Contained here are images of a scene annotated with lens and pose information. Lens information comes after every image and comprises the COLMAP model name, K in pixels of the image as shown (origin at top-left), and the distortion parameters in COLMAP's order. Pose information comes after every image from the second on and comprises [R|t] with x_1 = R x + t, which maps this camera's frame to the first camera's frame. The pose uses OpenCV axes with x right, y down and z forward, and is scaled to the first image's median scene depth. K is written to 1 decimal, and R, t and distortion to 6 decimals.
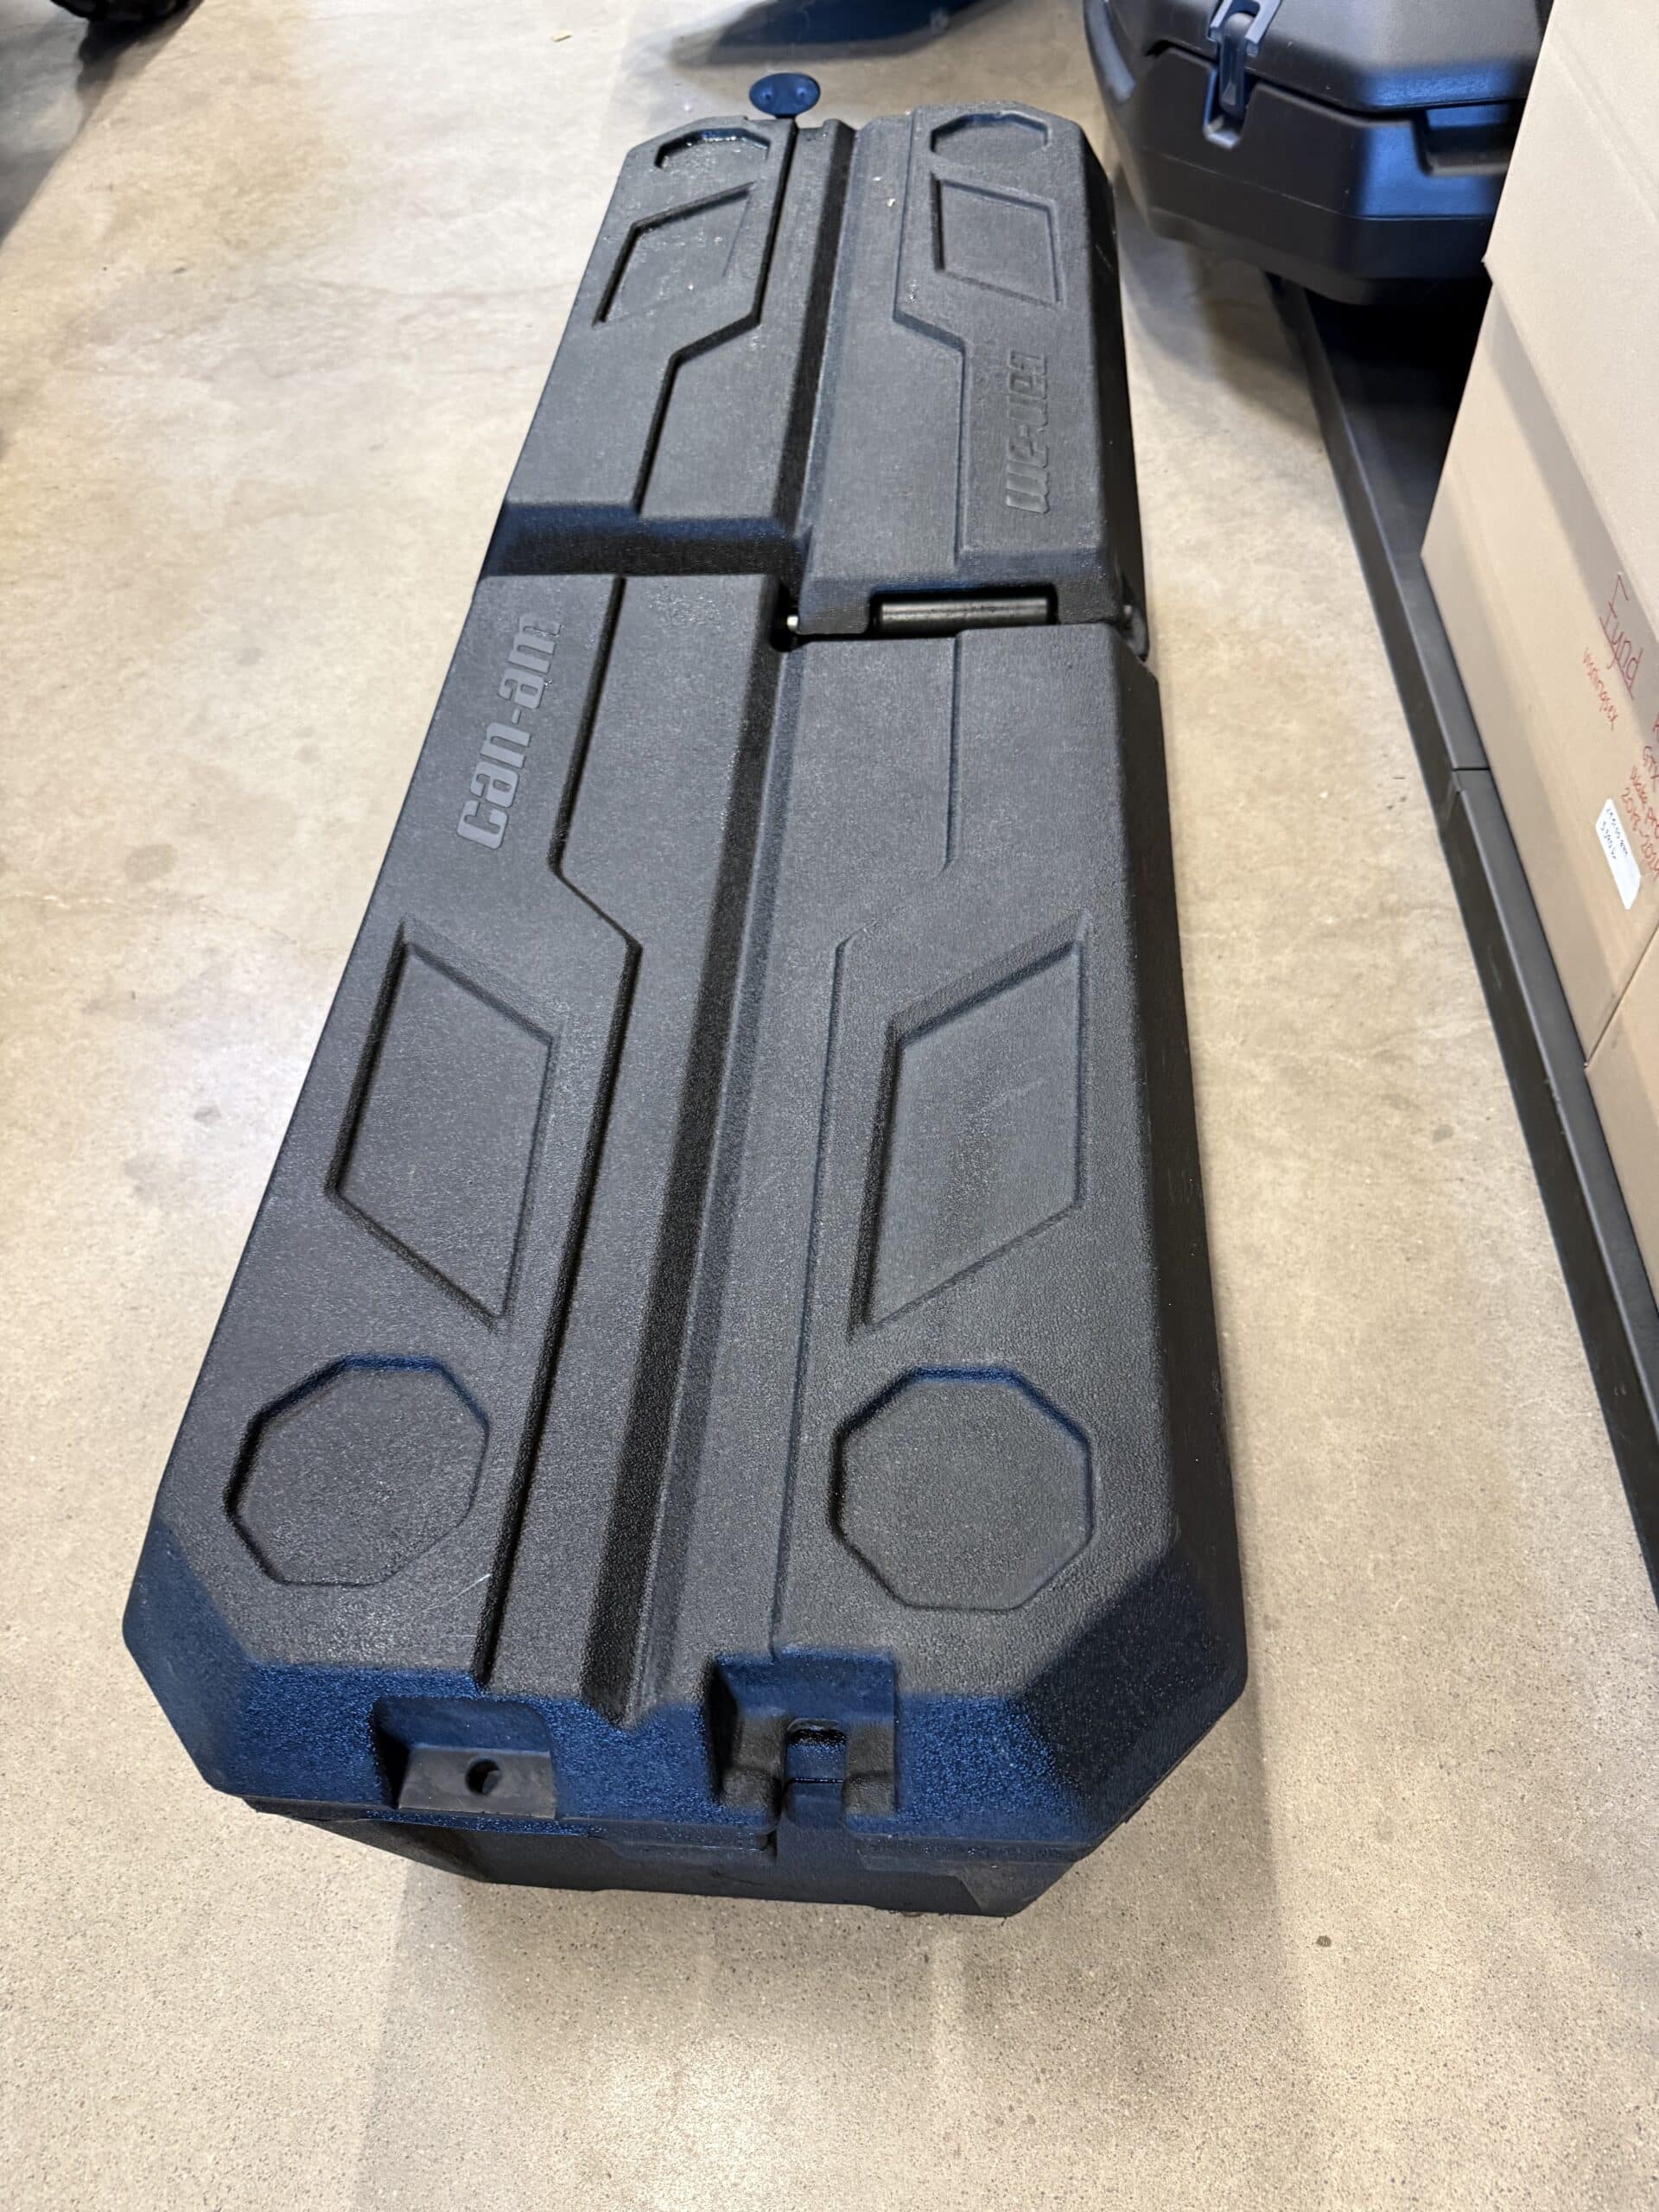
lens RADIAL K [[1565.1, 0, 829.5], [0, 1565.1, 1106.0], [0, 0, 1]] dist [0.000379, -0.011162]
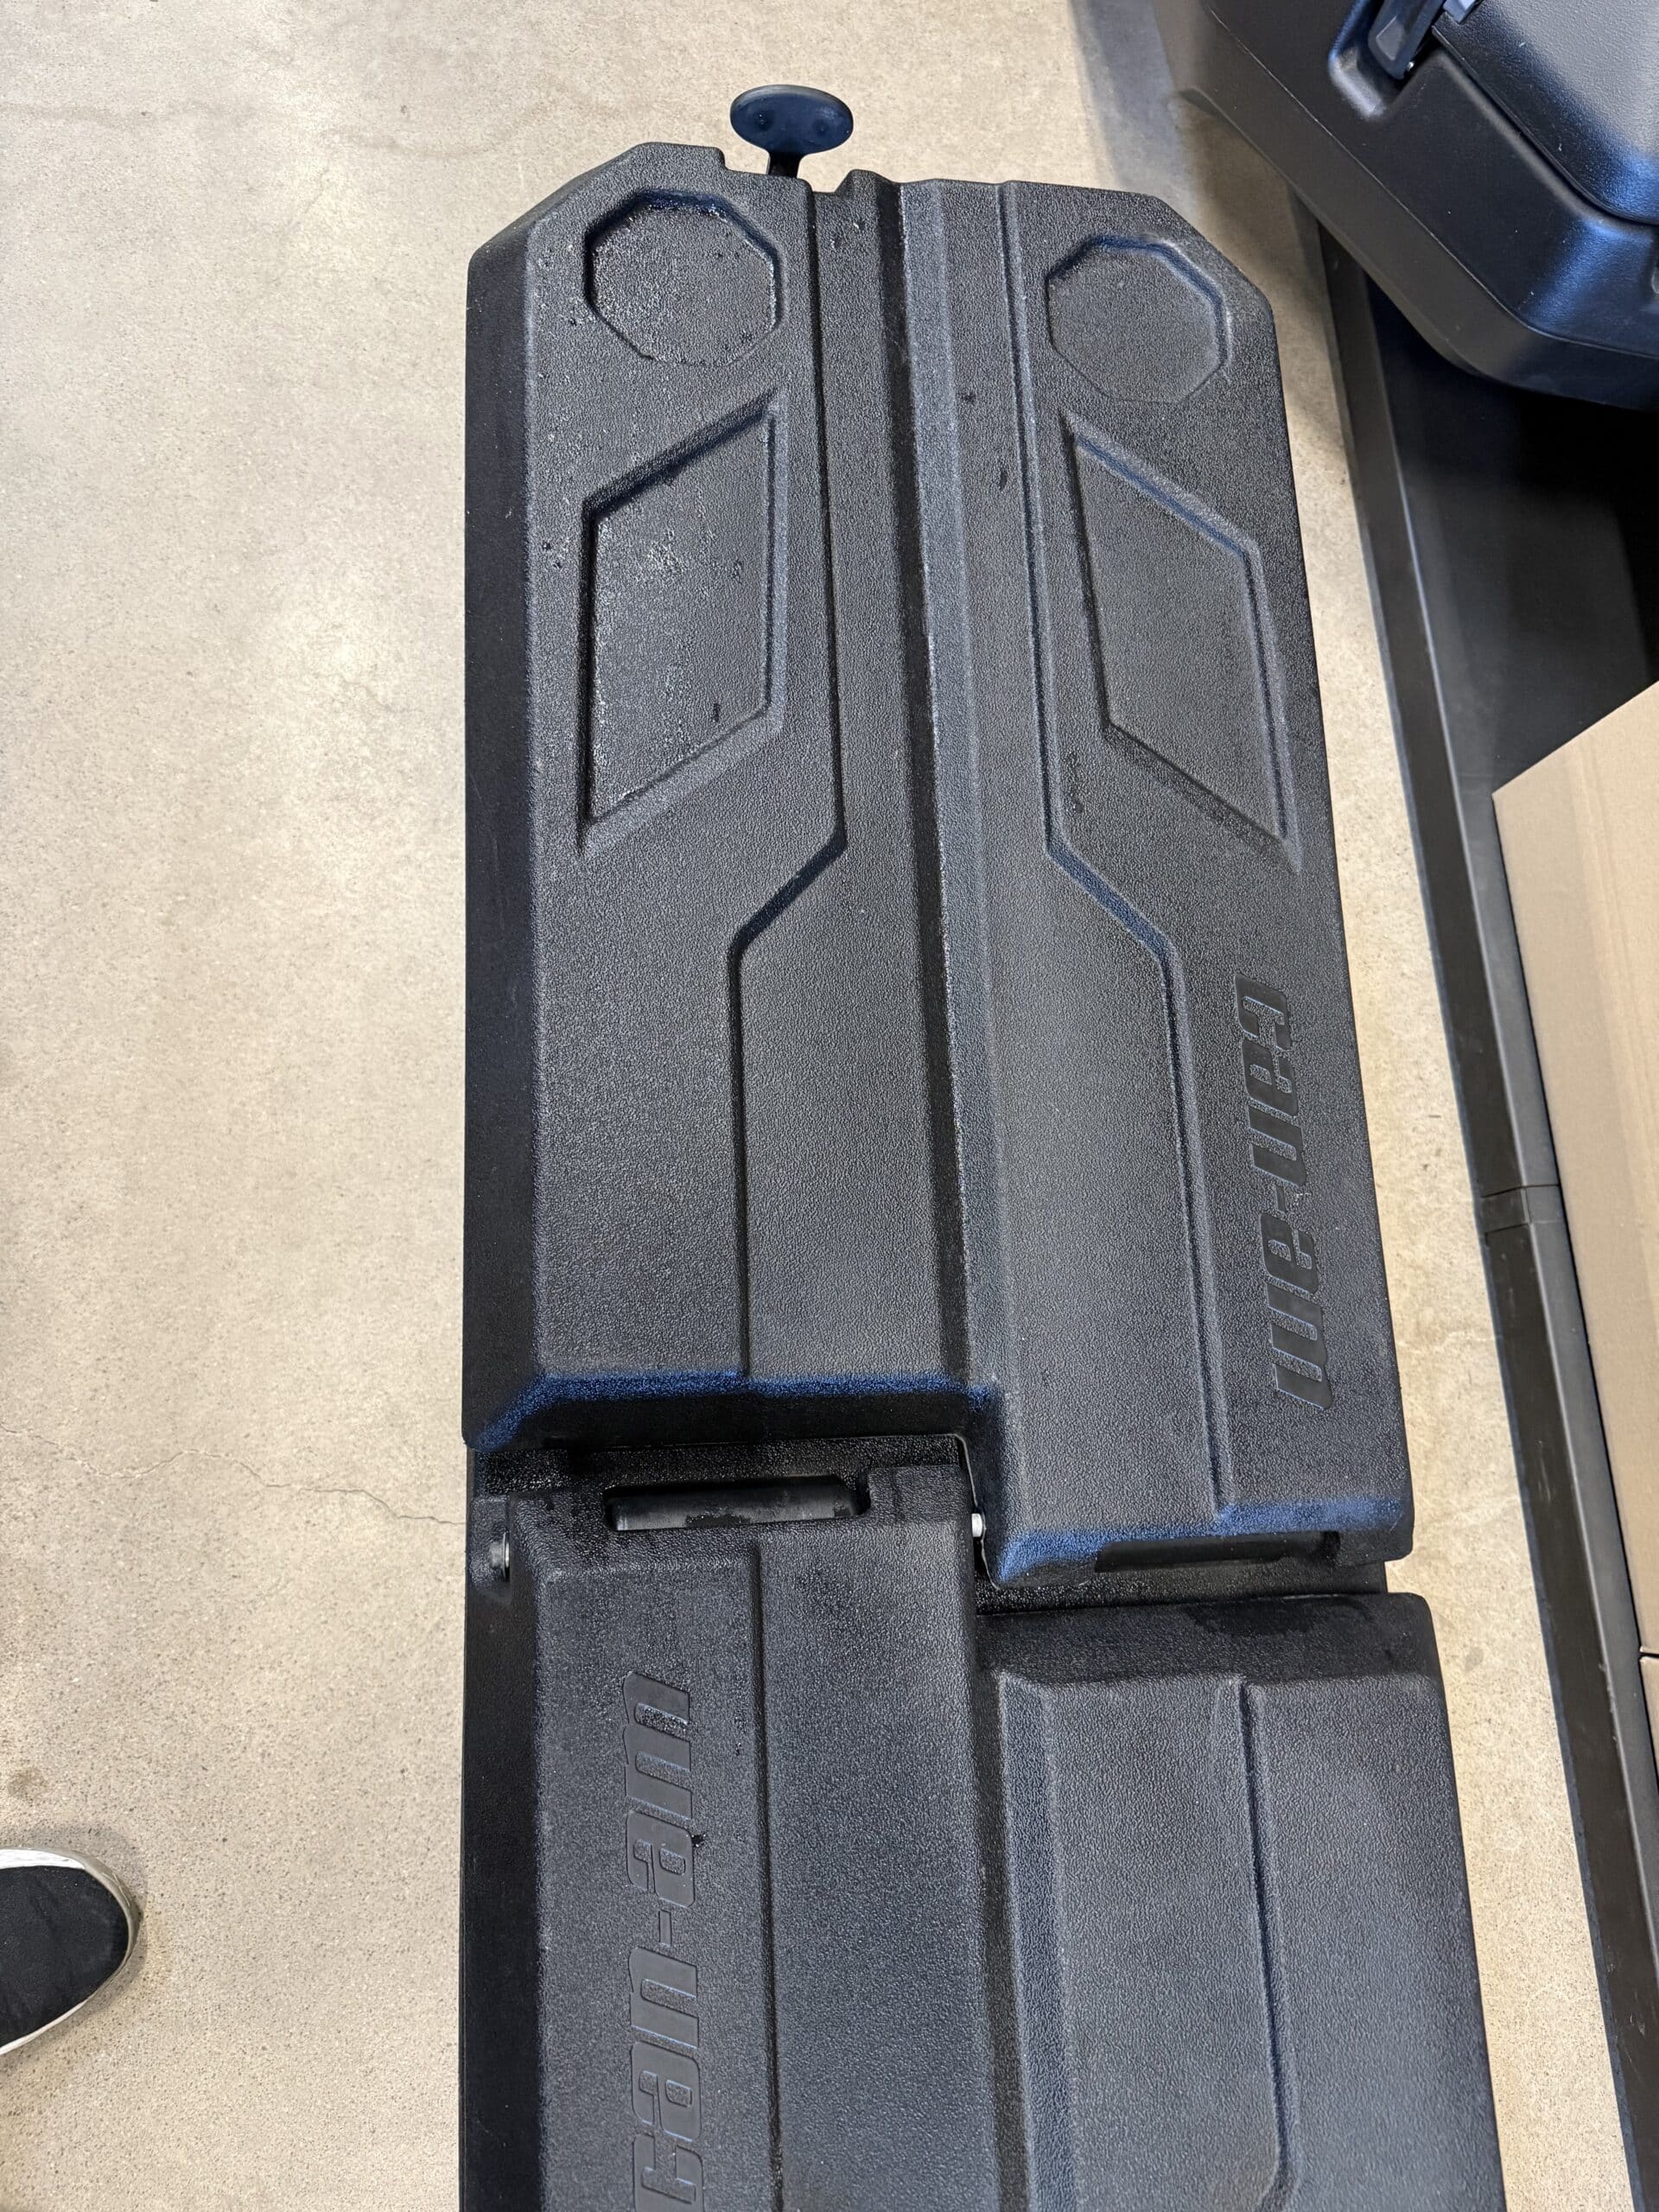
lens RADIAL K [[1565.1, 0, 829.5], [0, 1565.1, 1106.0], [0, 0, 1]] dist [0.000379, -0.011162]
pose [[0.960860, -0.059003, 0.270679, -0.243098], [-0.061855, 0.906700, 0.417216, -0.710233], [-0.270042, -0.417629, 0.867562, 0.441301]]
